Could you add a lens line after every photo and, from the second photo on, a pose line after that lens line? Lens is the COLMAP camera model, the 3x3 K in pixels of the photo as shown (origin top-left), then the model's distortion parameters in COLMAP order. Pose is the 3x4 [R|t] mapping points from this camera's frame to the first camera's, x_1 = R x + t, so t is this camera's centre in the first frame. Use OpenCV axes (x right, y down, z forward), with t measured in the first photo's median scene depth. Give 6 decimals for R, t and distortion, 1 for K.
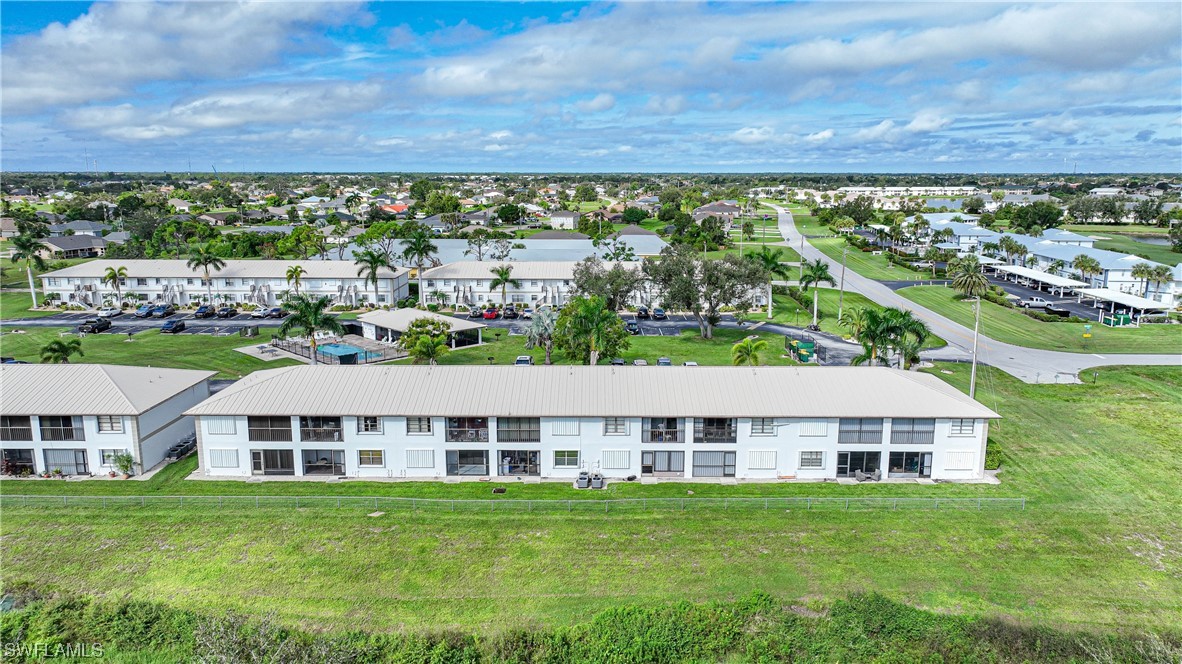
lens RADIAL K [[827.9, 0, 593.8], [0, 827.9, 328.5], [0, 0, 1]] dist [-0.006561, 0.019860]
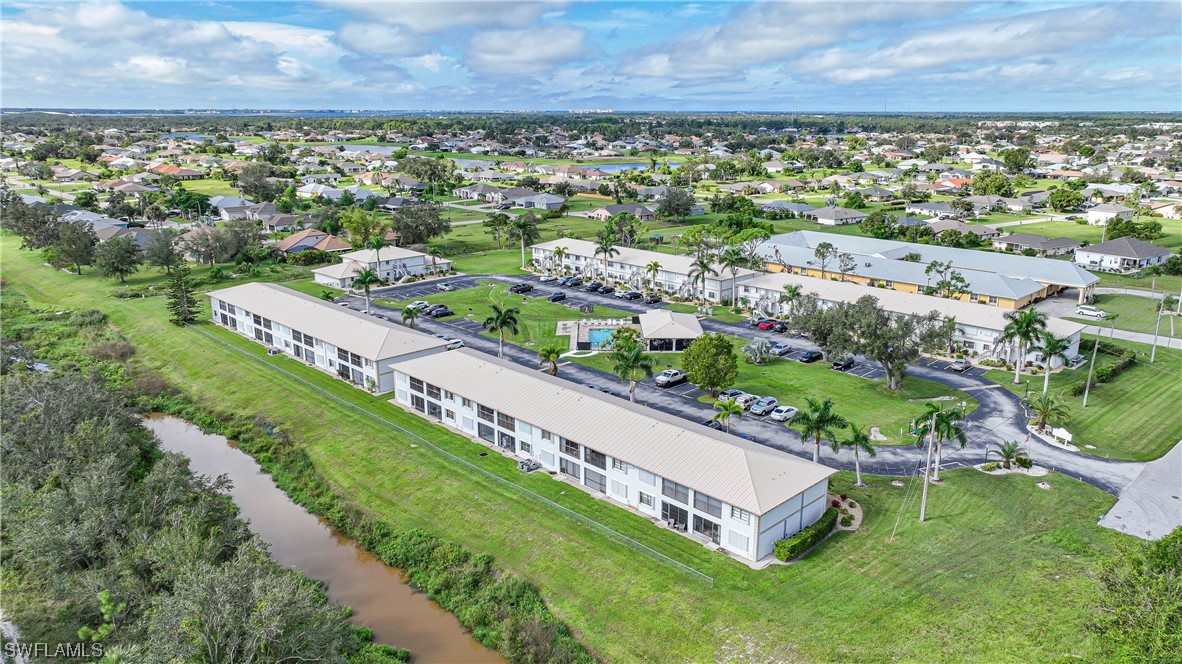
lens RADIAL K [[827.9, 0, 593.8], [0, 827.9, 328.5], [0, 0, 1]] dist [-0.006561, 0.019860]
pose [[0.708421, 0.180233, -0.682389, 1.051682], [-0.132297, 0.983618, 0.122449, -0.260124], [0.693279, 0.003533, 0.720660, -0.009400]]
